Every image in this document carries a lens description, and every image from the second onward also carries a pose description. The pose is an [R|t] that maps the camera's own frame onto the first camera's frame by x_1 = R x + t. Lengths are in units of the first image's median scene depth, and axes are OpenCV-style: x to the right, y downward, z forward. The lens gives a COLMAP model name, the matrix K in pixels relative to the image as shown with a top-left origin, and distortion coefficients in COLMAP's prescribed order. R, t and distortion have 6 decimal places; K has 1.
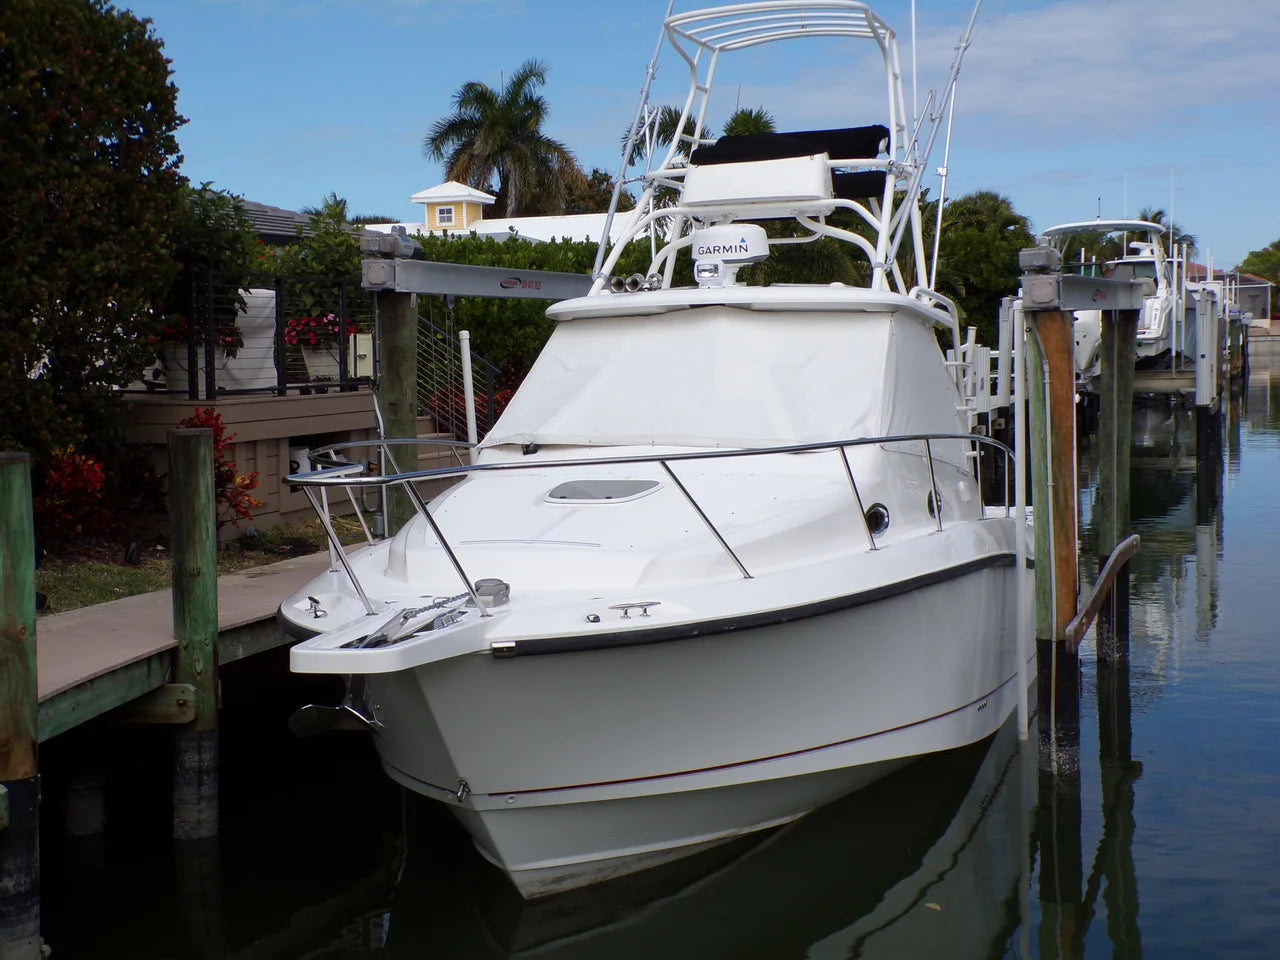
lens RADIAL K [[1941.3, 0, 640.0], [0, 1941.3, 480.0], [0, 0, 1]] dist [0.037363, 0.517730]
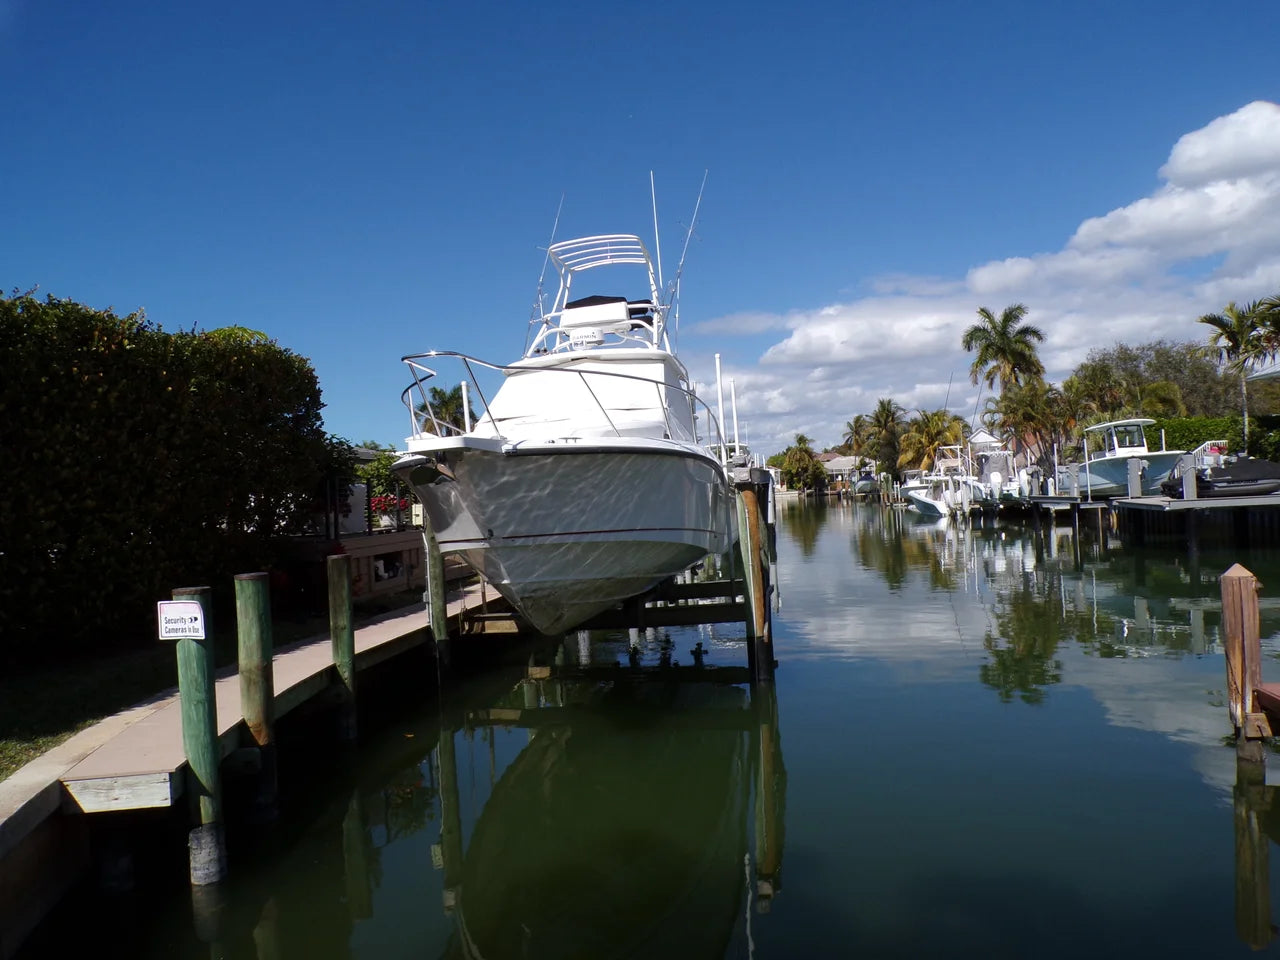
lens RADIAL K [[865.9, 0, 640.0], [0, 865.9, 480.0], [0, 0, 1]] dist [-0.044853, 0.057948]
pose [[0.987545, -0.027484, 0.154915, -0.049748], [0.041920, 0.994995, -0.090709, -0.008264], [-0.151646, 0.096074, 0.983755, 0.059897]]
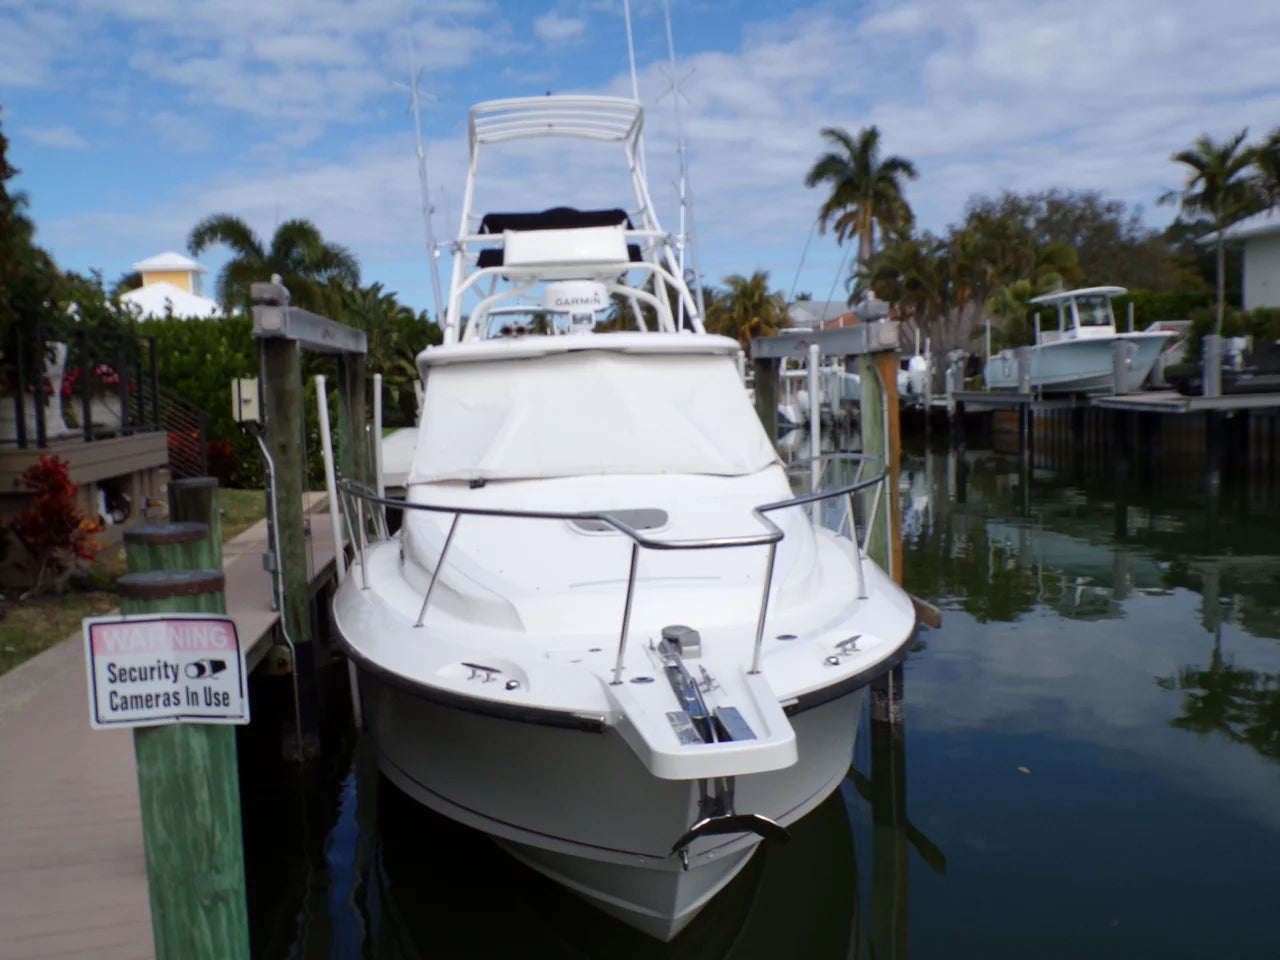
lens RADIAL K [[1241.8, 0, 636.2], [0, 1241.8, 479.2], [0, 0, 1]] dist [-0.001369, 0.012714]
pose [[0.908279, -0.047693, 0.415638, -0.234505], [0.047936, 0.998802, 0.009855, -0.018559], [-0.415610, 0.010973, 0.909477, 0.309756]]
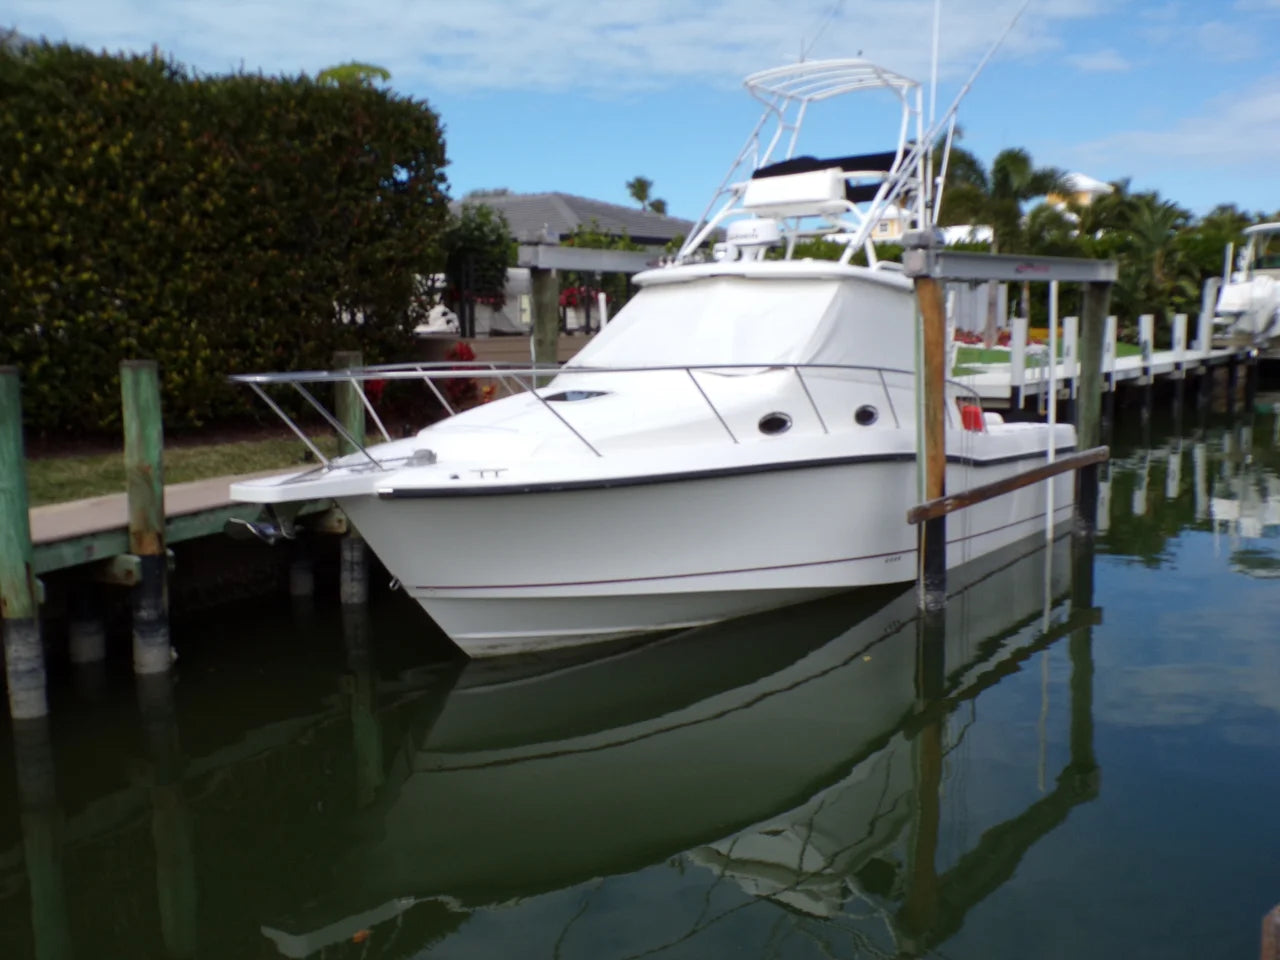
lens RADIAL K [[1241.8, 0, 636.2], [0, 1241.8, 479.2], [0, 0, 1]] dist [-0.001369, 0.012714]
pose [[0.945338, 0.049210, -0.322357, 0.272436], [-0.029150, 0.997343, 0.066766, 0.002735], [0.324786, -0.053720, 0.944261, 0.083111]]
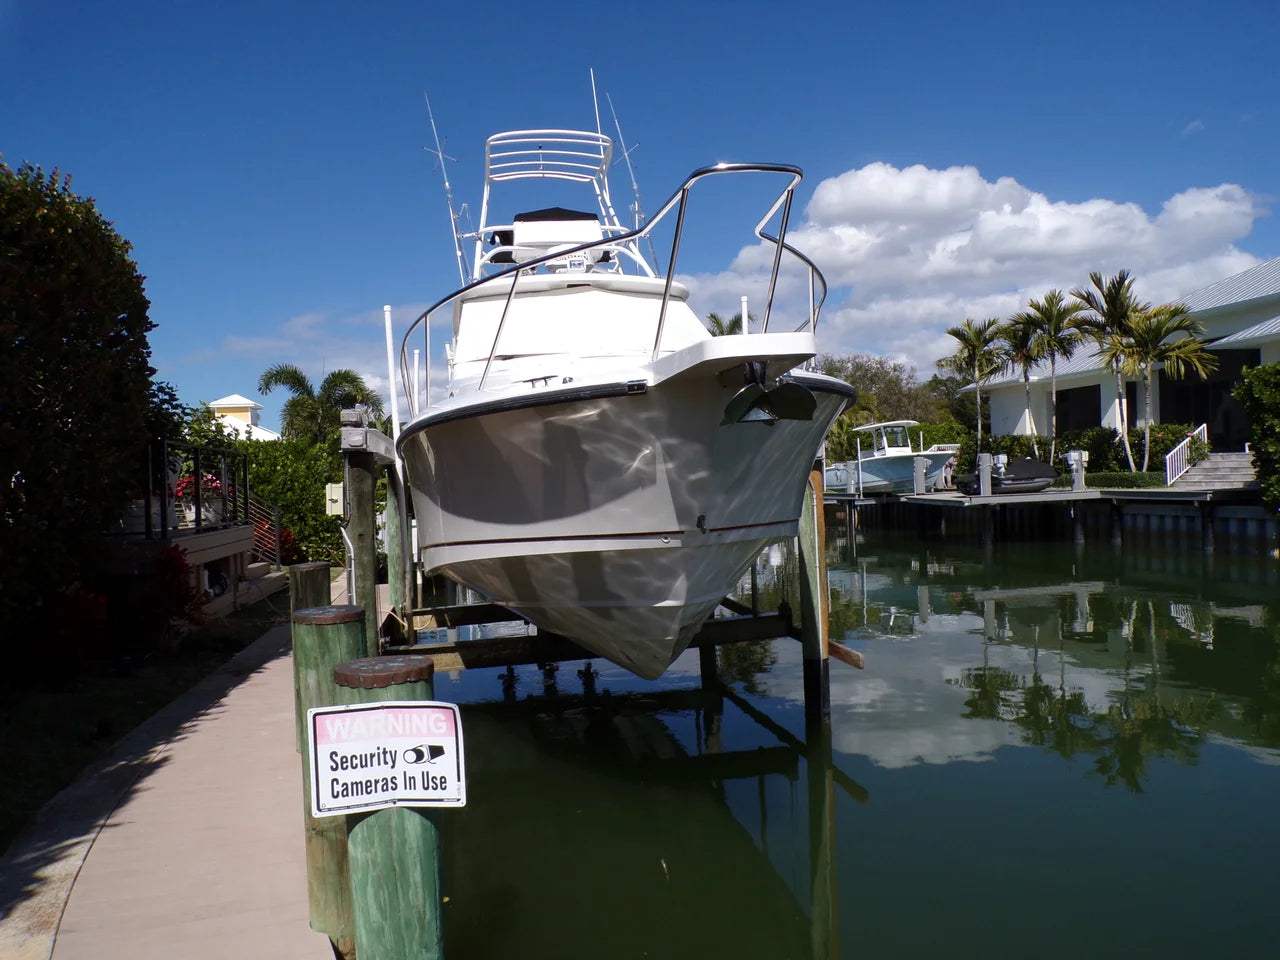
lens RADIAL K [[868.7, 0, 633.0], [0, 868.7, 487.3], [0, 0, 1]] dist [-0.001740, 0.000319]
pose [[0.872200, -0.017747, 0.488827, -0.258541], [0.055839, 0.996421, -0.063457, -0.023635], [-0.485951, 0.082643, 0.870070, 0.379332]]
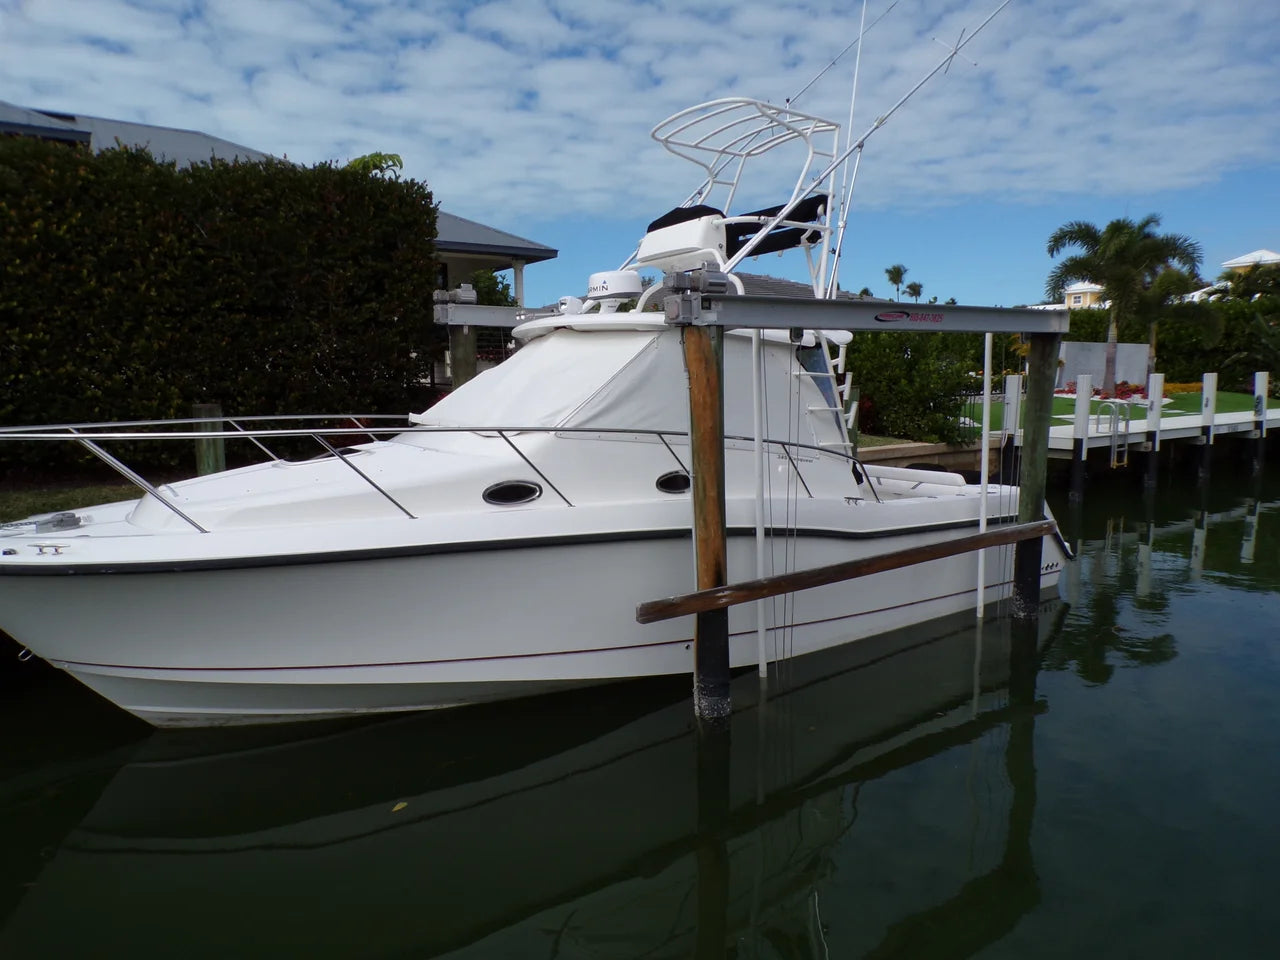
lens RADIAL K [[866.4, 0, 640.0], [0, 866.4, 480.0], [0, 0, 1]] dist [-0.018777, 0.021015]
pose [[0.804341, 0.082890, -0.588358, 0.439462], [-0.048306, 0.996066, 0.074291, -0.028744], [0.592201, -0.031334, 0.805181, 0.501009]]
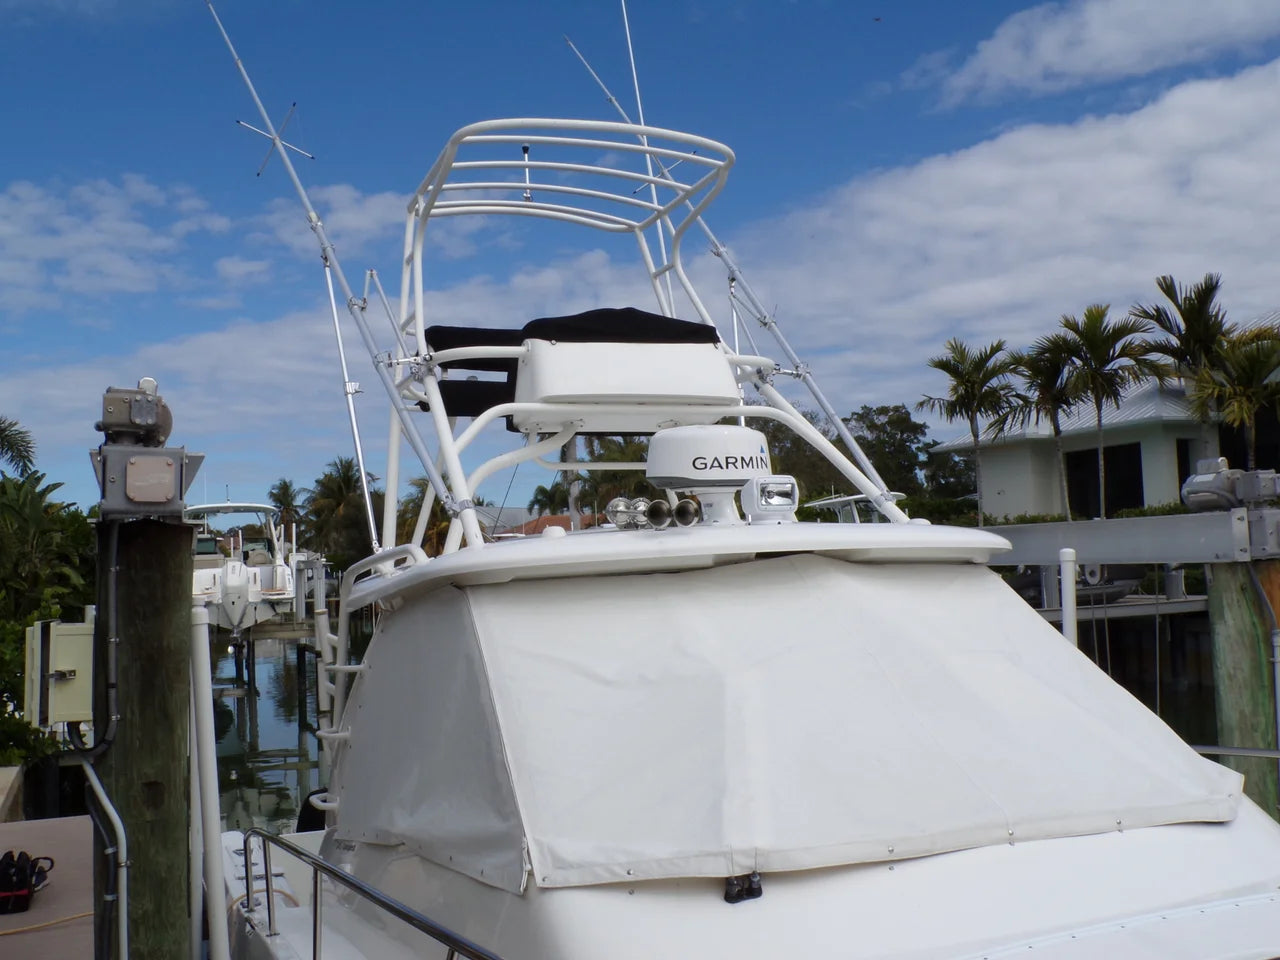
lens RADIAL K [[1241.8, 0, 636.2], [0, 1241.8, 479.2], [0, 0, 1]] dist [-0.001369, 0.012714]
pose [[0.757207, 0.038880, 0.652017, -0.229432], [0.068490, 0.987998, -0.138454, -0.060620], [-0.649574, 0.149495, 0.745456, 0.716352]]
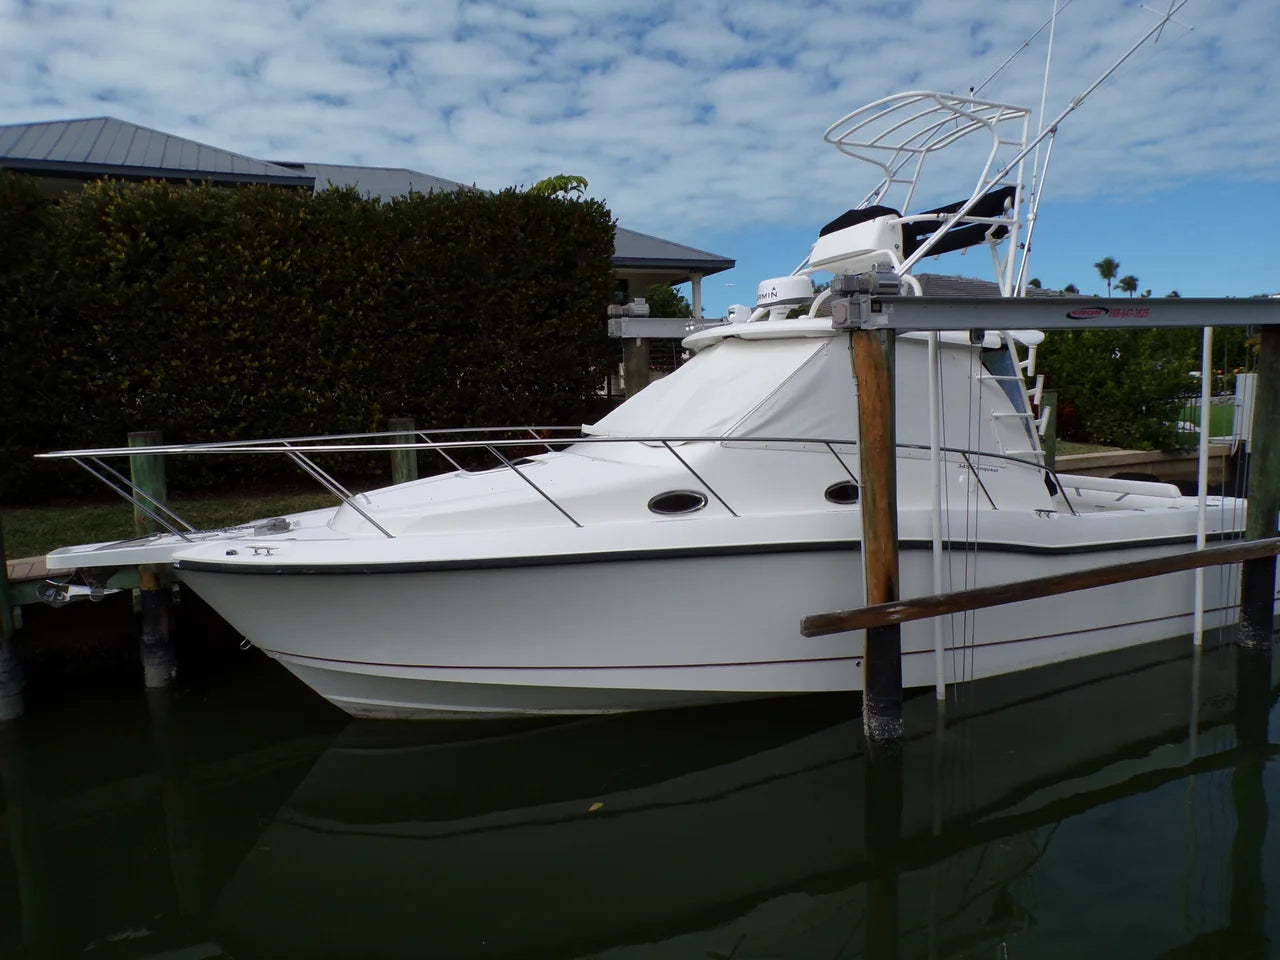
lens RADIAL K [[865.9, 0, 640.0], [0, 865.9, 480.0], [0, 0, 1]] dist [-0.044853, 0.057948]
pose [[0.662657, 0.076495, -0.745006, 0.444059], [-0.034503, 0.996832, 0.071663, -0.028761], [0.748128, -0.021782, 0.663197, 0.511546]]
